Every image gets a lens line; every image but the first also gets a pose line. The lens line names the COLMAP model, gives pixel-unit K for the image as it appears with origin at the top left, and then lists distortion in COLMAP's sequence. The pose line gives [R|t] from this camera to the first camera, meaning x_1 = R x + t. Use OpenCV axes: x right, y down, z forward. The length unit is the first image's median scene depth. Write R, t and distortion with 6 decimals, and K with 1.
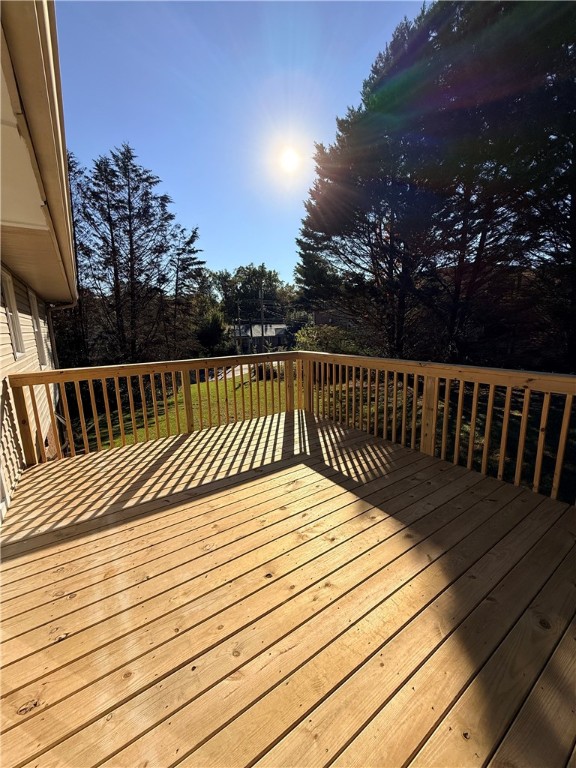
lens RADIAL K [[300.2, 0, 288.0], [0, 300.2, 384.0], [0, 0, 1]] dist [-0.001319, -0.000254]
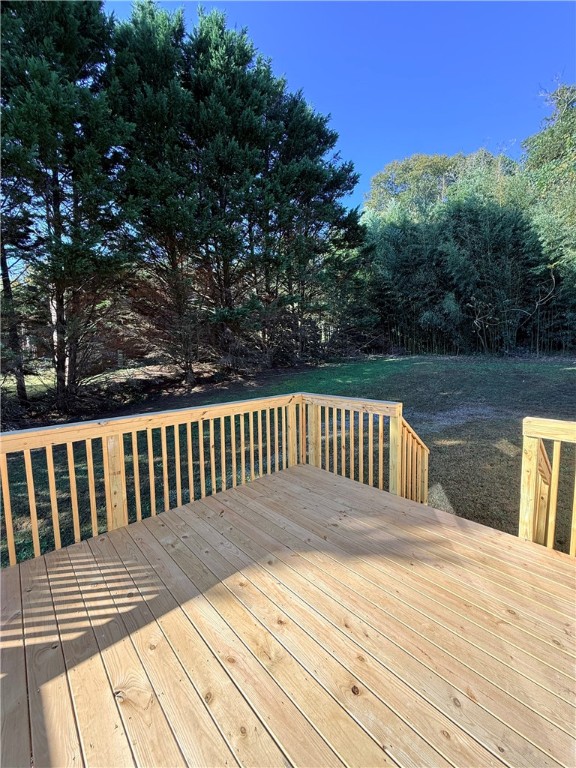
lens RADIAL K [[304.5, 0, 288.0], [0, 304.5, 384.0], [0, 0, 1]] dist [0.000158, -0.000092]
pose [[-0.153911, -0.061999, 0.986138, -0.449148], [0.205156, 0.974275, 0.093272, -0.147696], [-0.966552, 0.216668, -0.137232, 0.641085]]
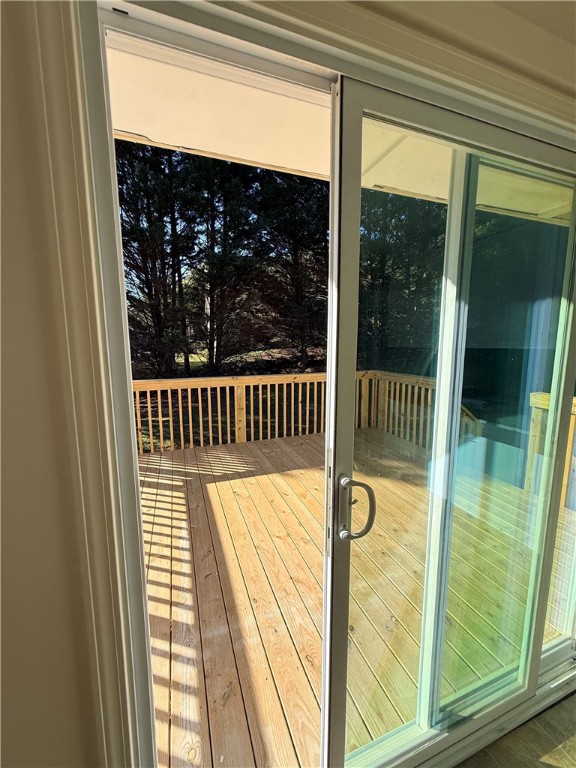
lens RADIAL K [[304.5, 0, 288.0], [0, 304.5, 384.0], [0, 0, 1]] dist [0.000158, -0.000092]
pose [[0.232495, -0.104576, 0.966959, -0.888101], [0.179725, 0.981700, 0.062957, -0.085361], [-0.955848, 0.159149, 0.247035, 0.451841]]
